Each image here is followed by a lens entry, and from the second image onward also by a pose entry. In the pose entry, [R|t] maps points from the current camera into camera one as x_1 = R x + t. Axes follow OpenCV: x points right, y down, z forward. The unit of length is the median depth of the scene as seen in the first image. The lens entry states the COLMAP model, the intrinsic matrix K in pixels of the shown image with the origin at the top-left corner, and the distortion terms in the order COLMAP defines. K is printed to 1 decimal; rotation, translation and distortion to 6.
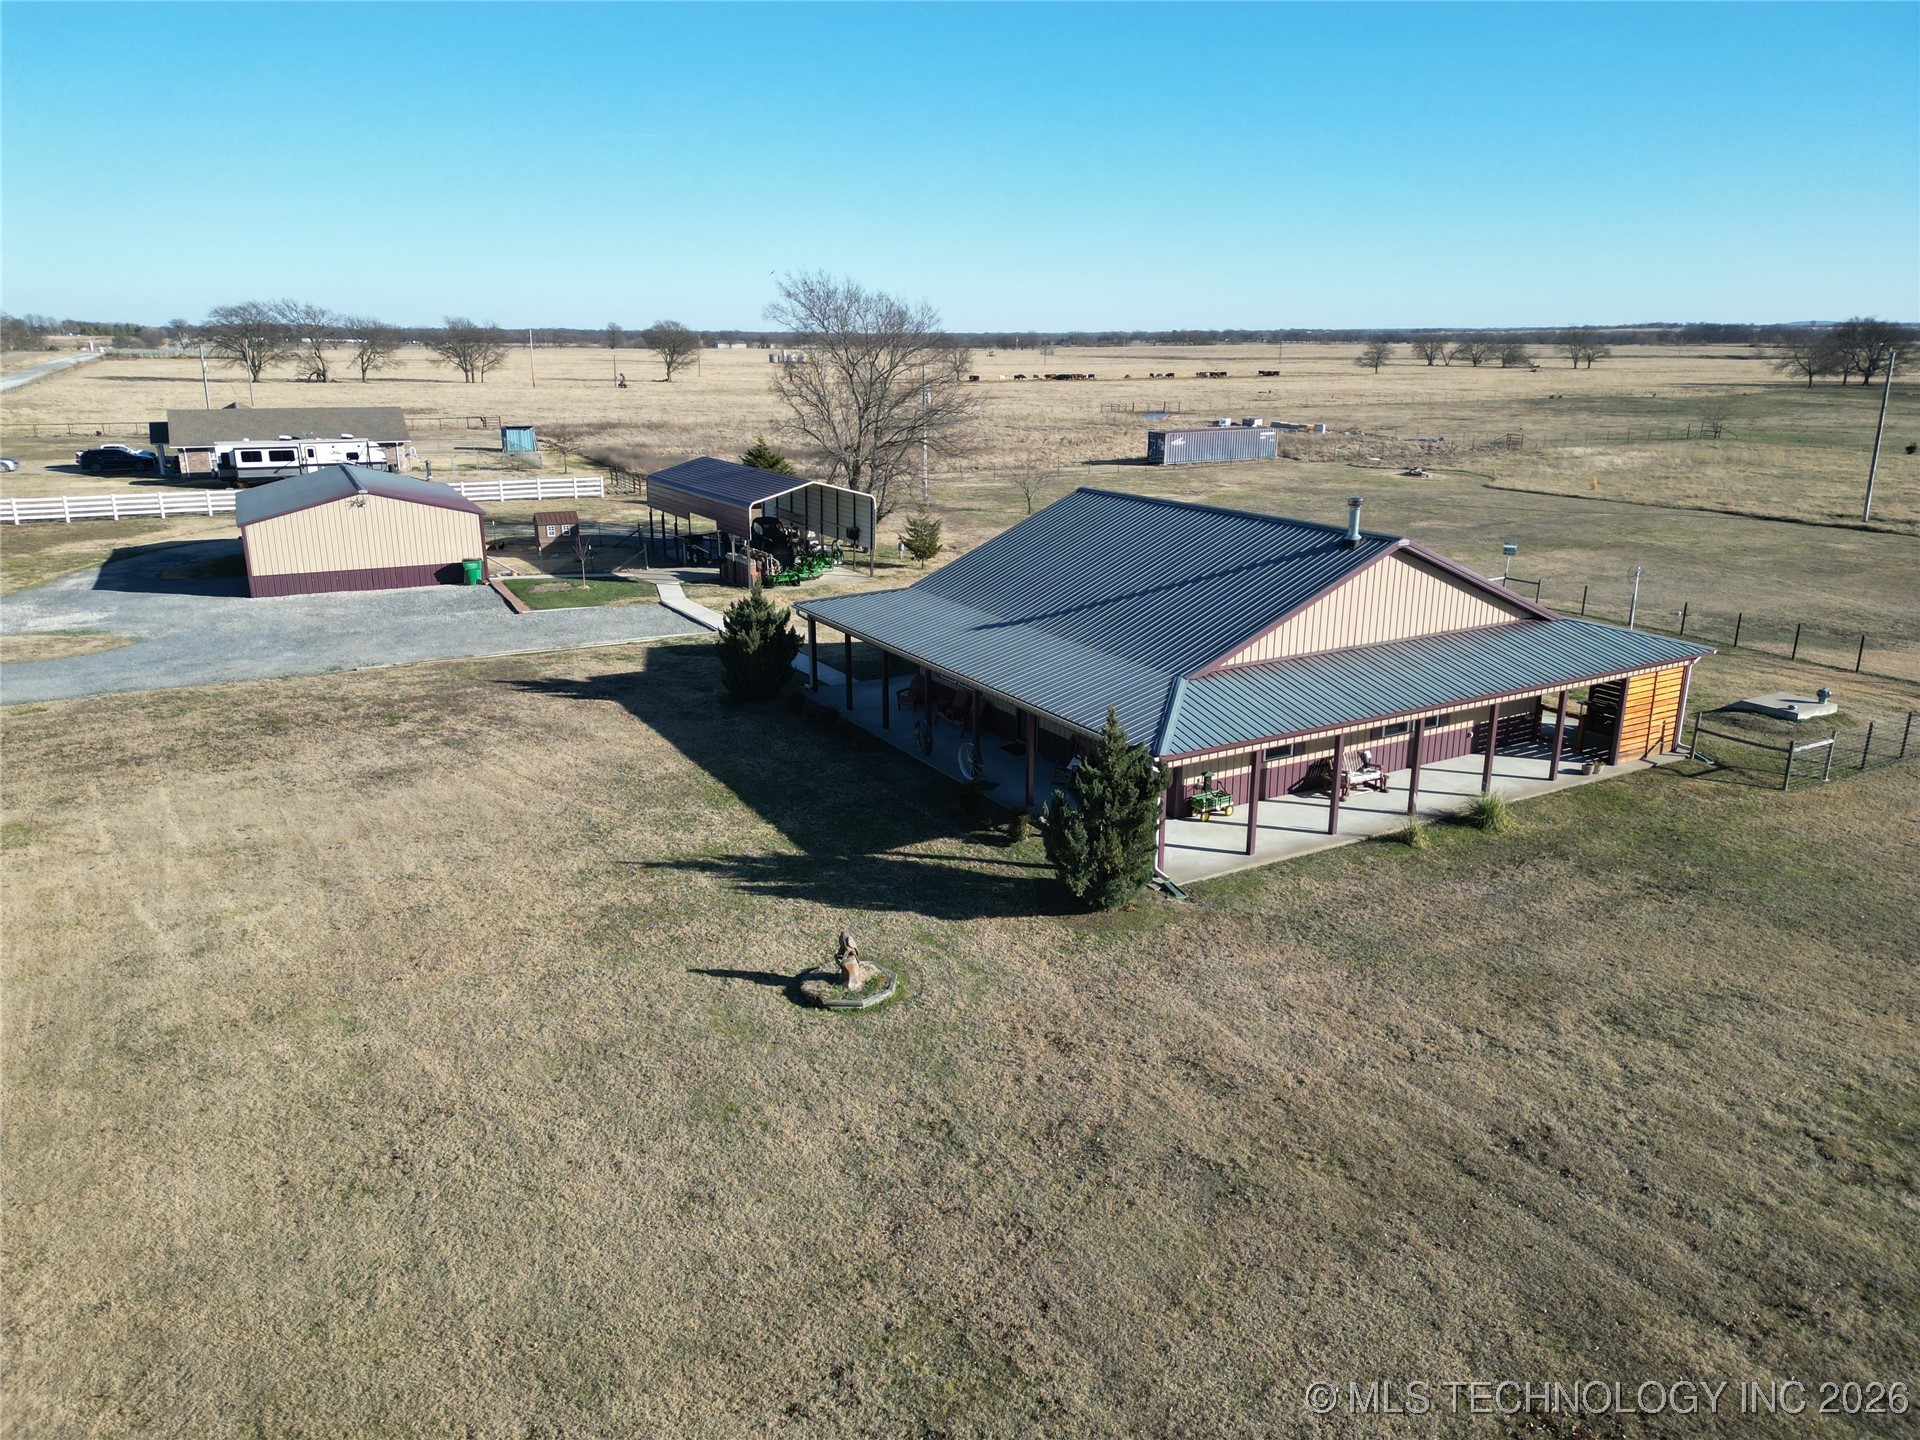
lens RADIAL K [[1334.6, 0, 963.8], [0, 1334.6, 714.5], [0, 0, 1]] dist [0.082142, -0.079457]
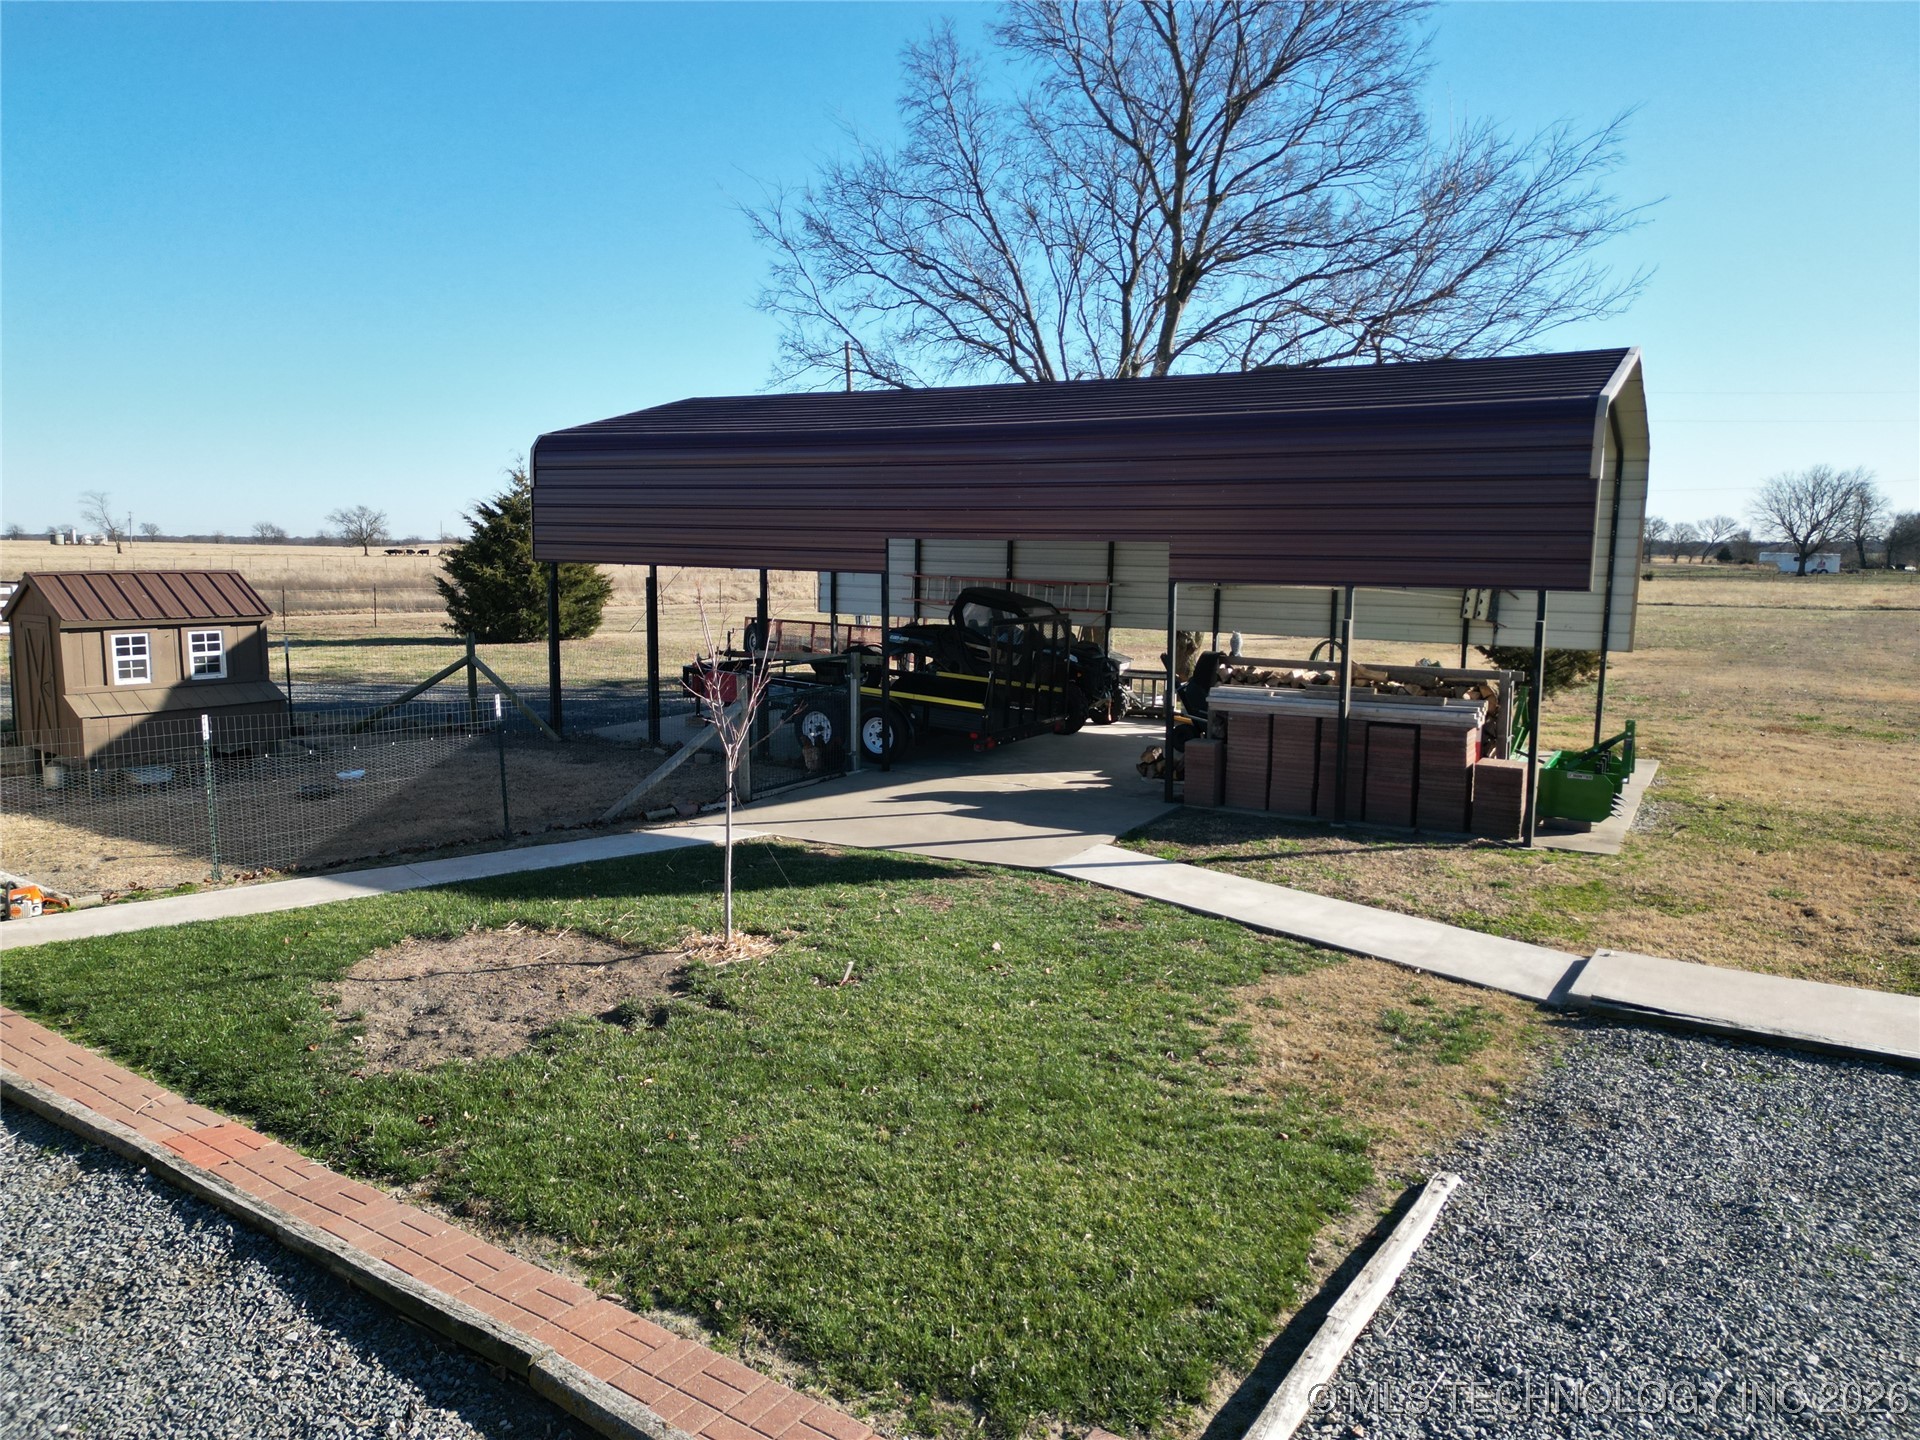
lens RADIAL K [[1334.6, 0, 963.8], [0, 1334.6, 714.5], [0, 0, 1]] dist [0.082142, -0.079457]
pose [[0.889064, -0.055255, 0.454436, -0.547913], [0.123050, 0.985000, -0.120970, -0.166563], [-0.440935, 0.163468, 0.882527, 1.453946]]
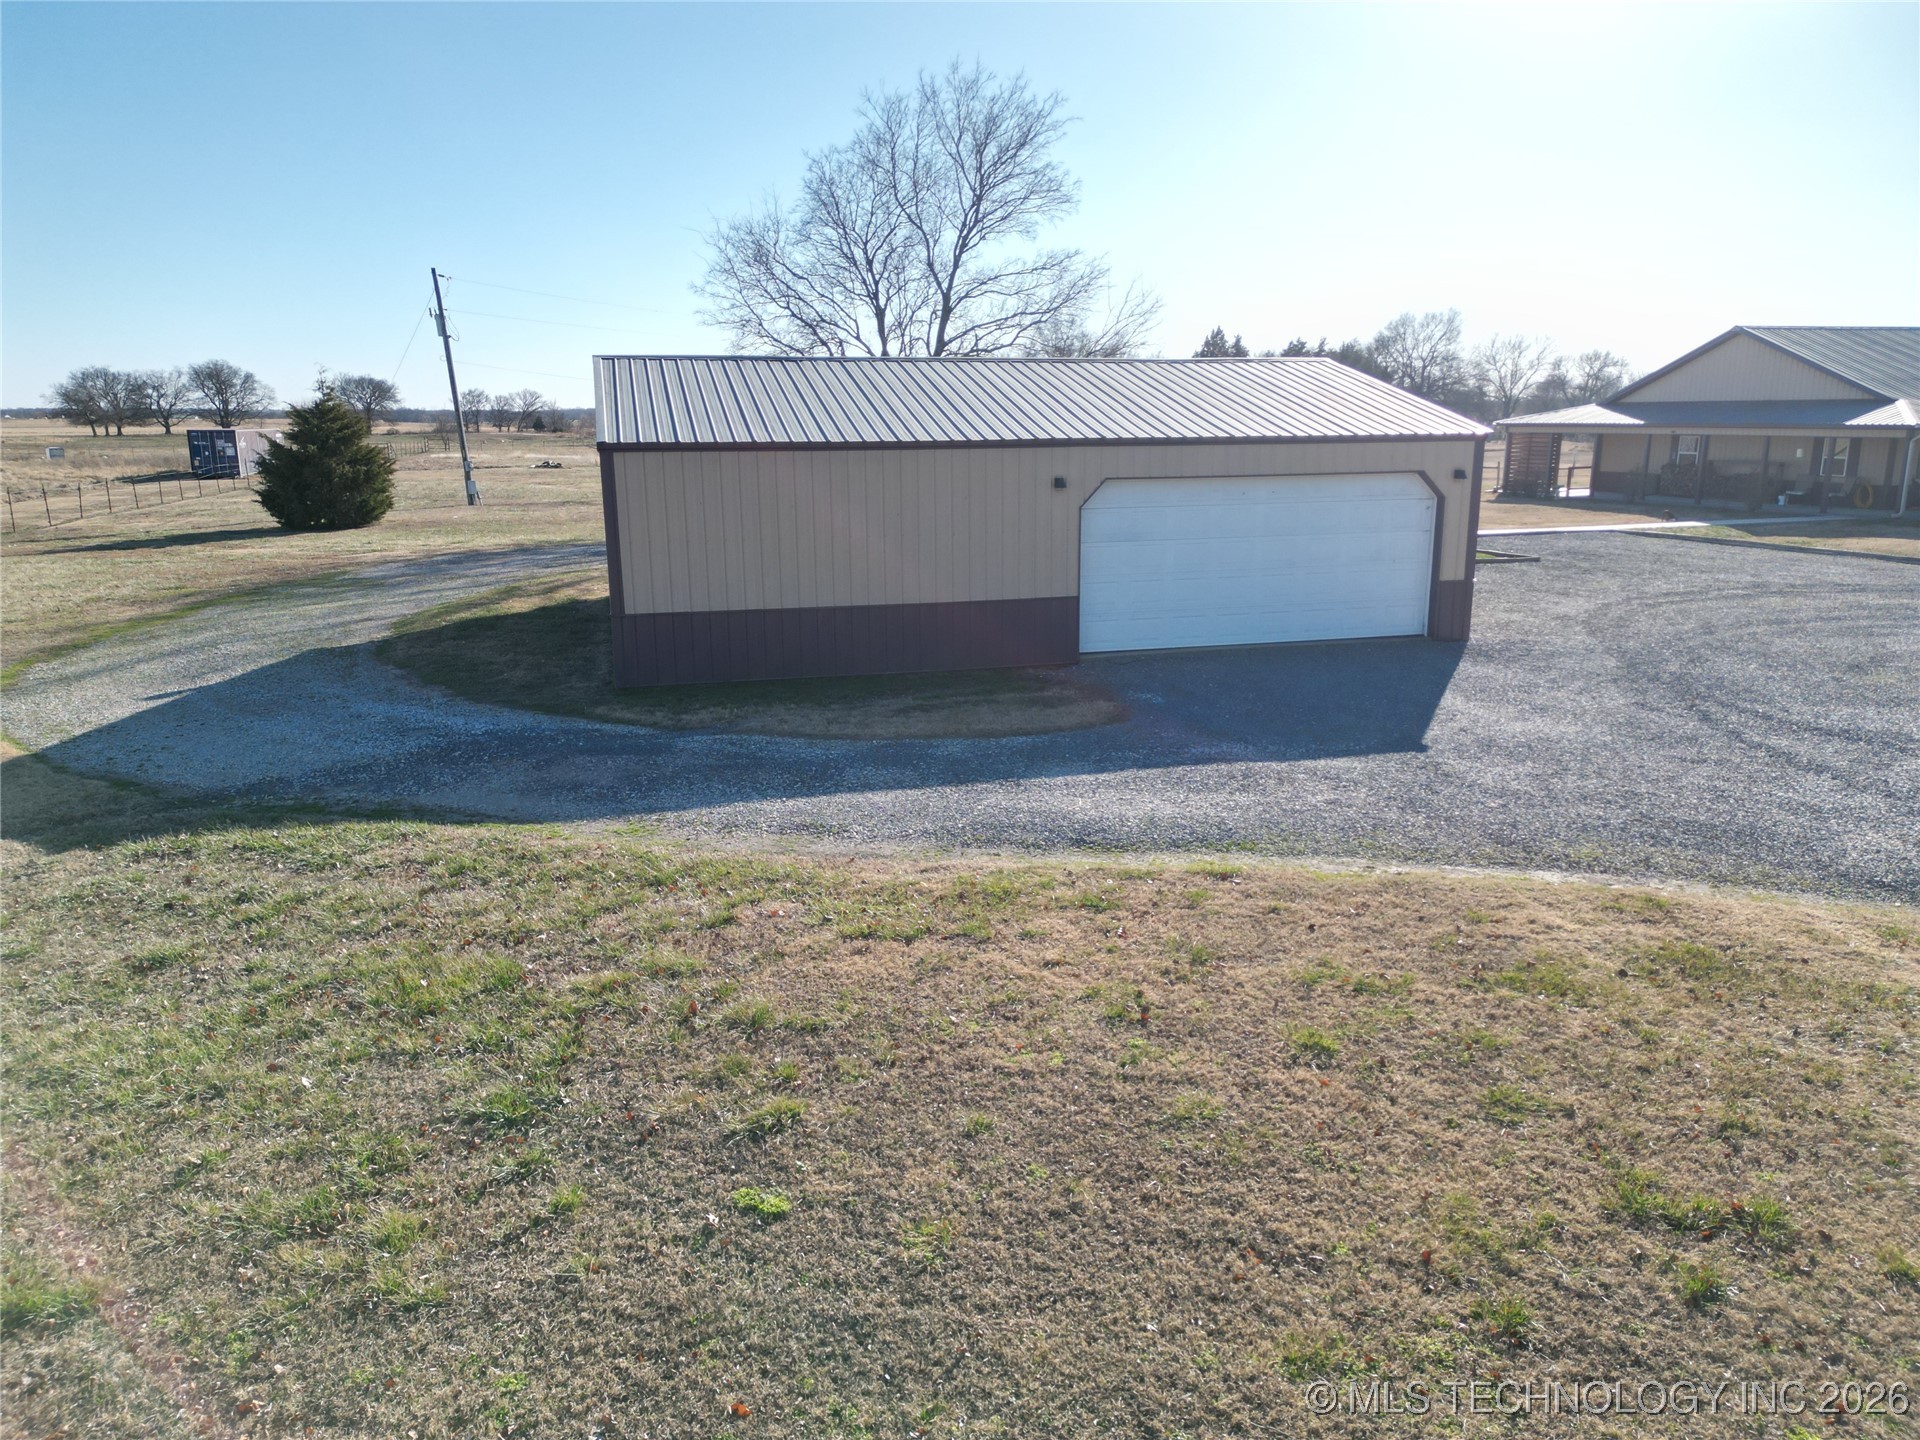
lens RADIAL K [[1334.6, 0, 963.8], [0, 1334.6, 714.5], [0, 0, 1]] dist [0.082142, -0.079457]
pose [[0.227753, -0.215929, 0.949475, -1.457637], [0.273852, 0.949948, 0.150347, -0.254787], [-0.934416, 0.225774, 0.275486, 1.665390]]
